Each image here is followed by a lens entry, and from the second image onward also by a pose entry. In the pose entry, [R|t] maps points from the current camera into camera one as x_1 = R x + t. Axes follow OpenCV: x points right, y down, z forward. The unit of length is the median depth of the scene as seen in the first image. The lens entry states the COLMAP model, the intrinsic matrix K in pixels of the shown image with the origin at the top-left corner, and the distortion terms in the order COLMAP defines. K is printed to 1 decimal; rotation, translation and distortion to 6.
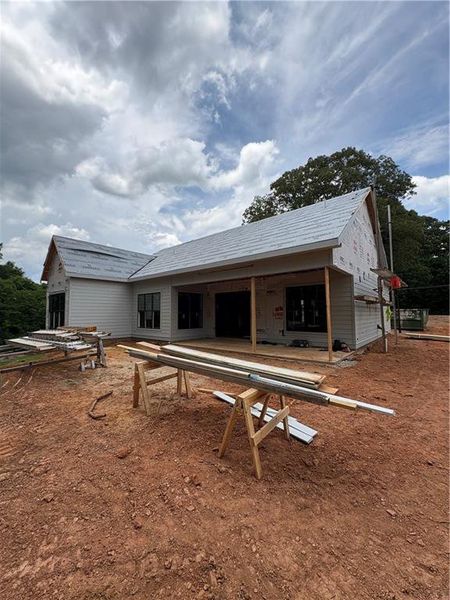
lens RADIAL K [[243.3, 0, 219.1], [0, 243.3, 297.0], [0, 0, 1]] dist [-0.000648, -0.001027]
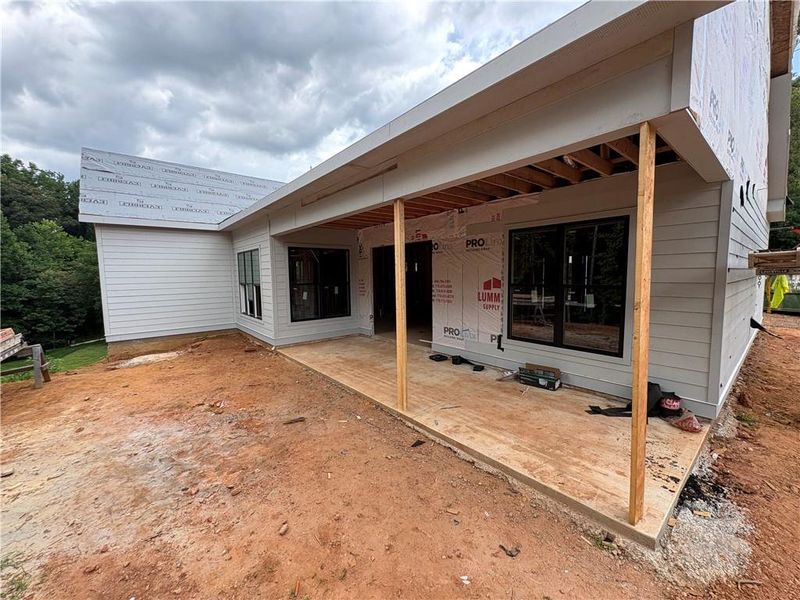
lens RADIAL K [[324.5, 0, 404.3], [0, 324.5, 297.6], [0, 0, 1]] dist [-0.000648, -0.001027]
pose [[0.992590, -0.001969, -0.121500, 0.140464], [0.019154, 0.989904, 0.140439, -0.007183], [0.119997, -0.141726, 0.982606, 0.372599]]
